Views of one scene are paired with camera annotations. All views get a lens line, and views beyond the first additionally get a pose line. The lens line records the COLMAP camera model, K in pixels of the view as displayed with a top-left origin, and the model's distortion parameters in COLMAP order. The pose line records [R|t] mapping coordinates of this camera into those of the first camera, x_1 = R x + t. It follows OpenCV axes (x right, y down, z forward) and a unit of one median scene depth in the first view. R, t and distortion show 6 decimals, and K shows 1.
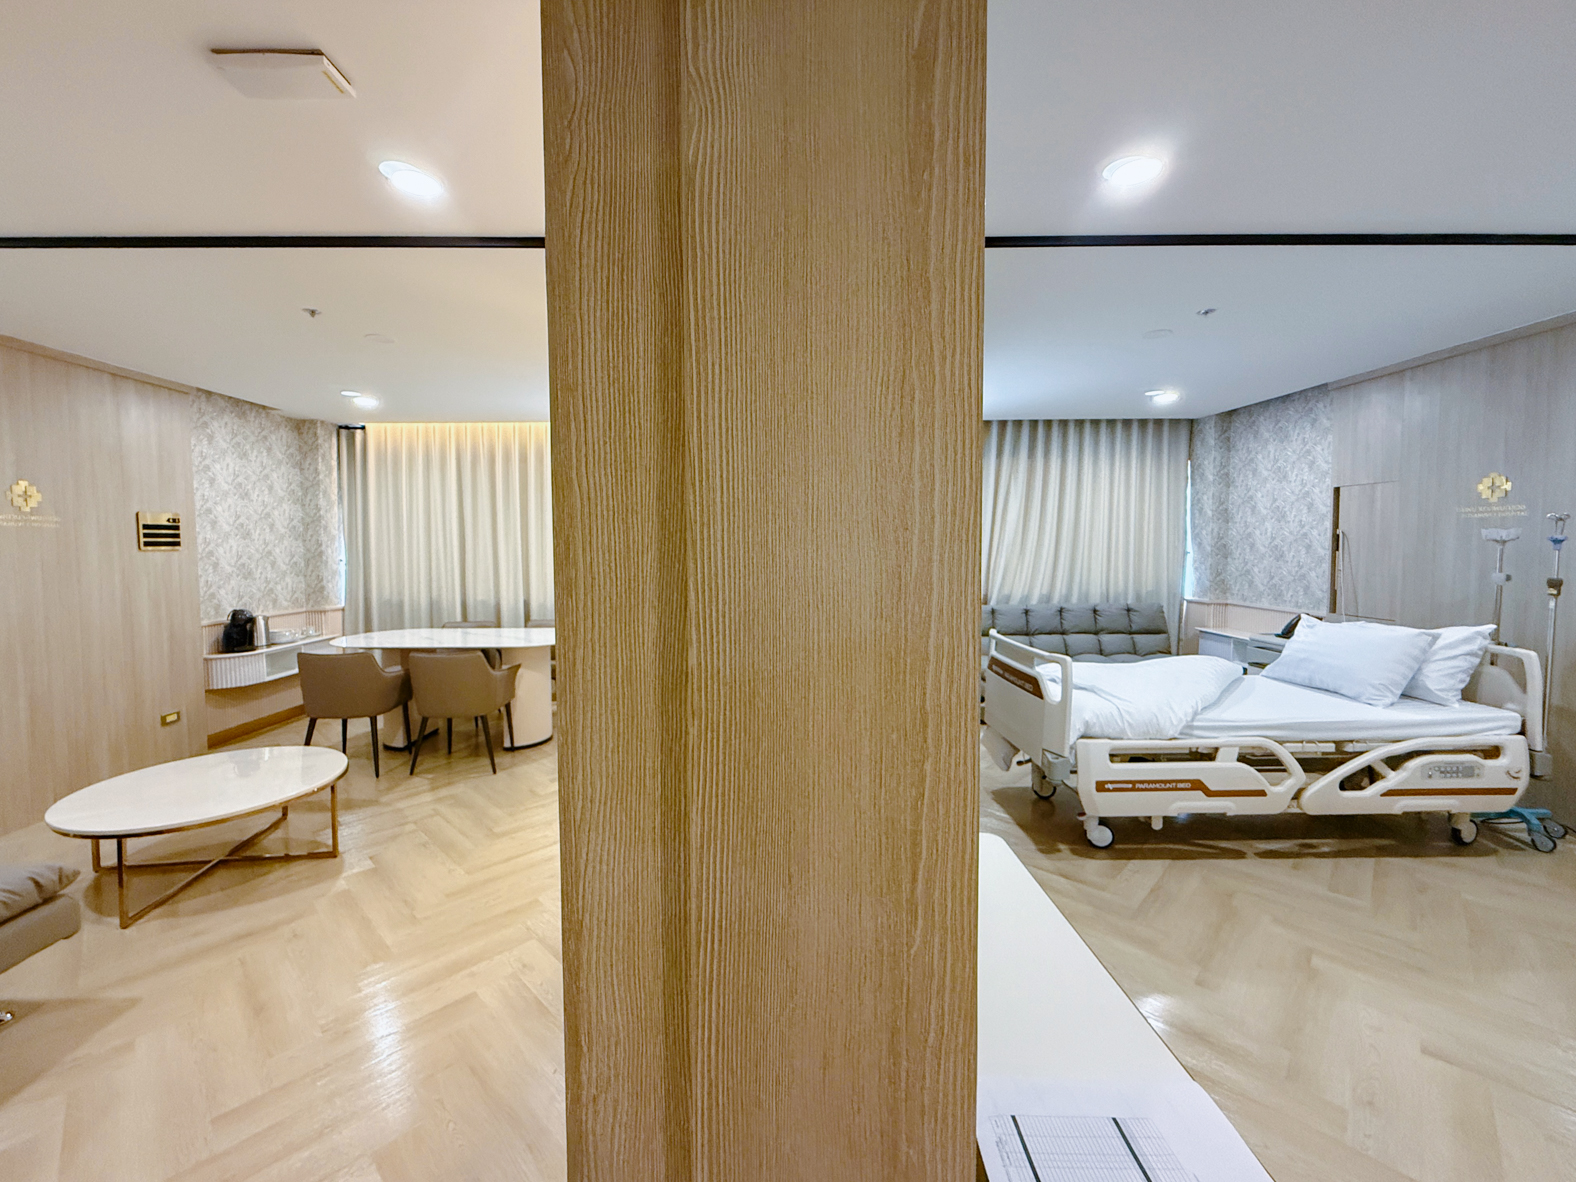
lens RADIAL K [[631.4, 0, 749.3], [0, 631.4, 581.3], [0, 0, 1]] dist [-0.000380, 0.000013]
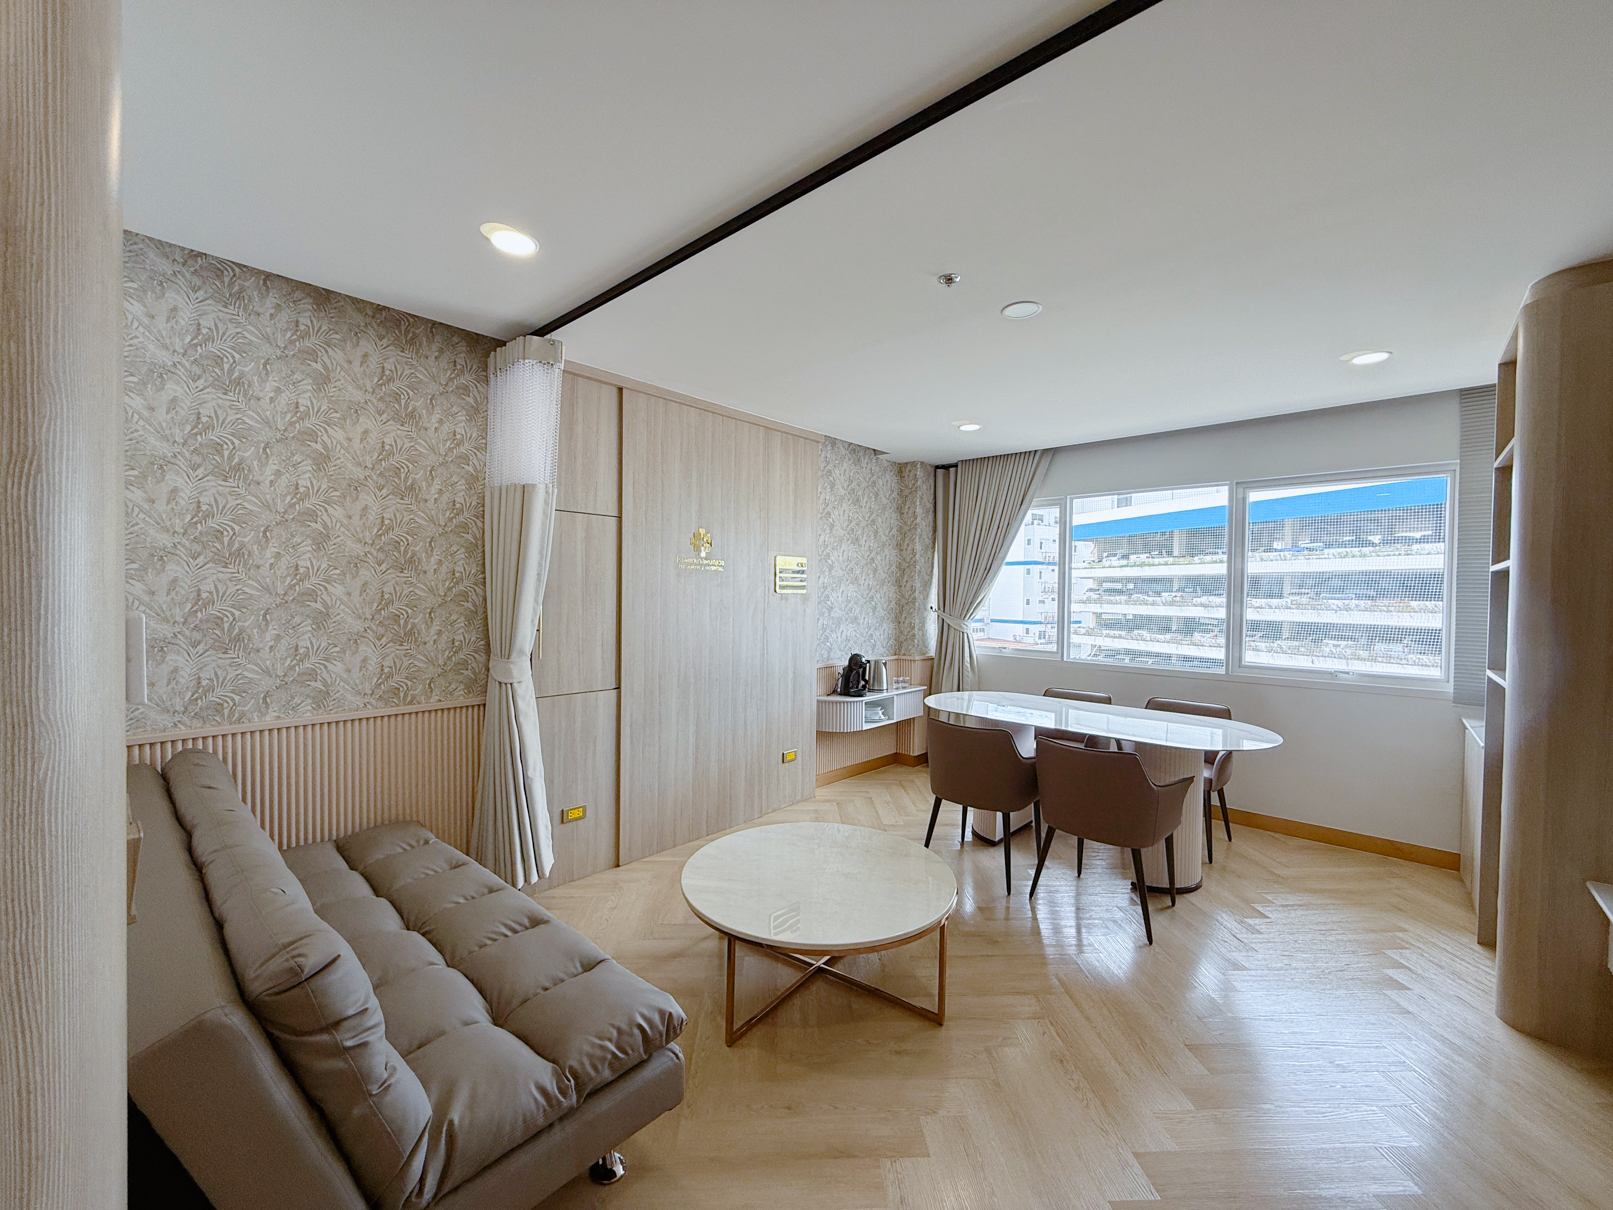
lens RADIAL K [[631.6, 0, 807.7], [0, 631.6, 612.8], [0, 0, 1]] dist [-0.000190, -0.000037]
pose [[0.742990, 0.030893, -0.668589, -0.233296], [-0.051375, 0.998619, -0.010950, -0.008015], [0.667328, 0.042484, 0.743551, 0.267345]]
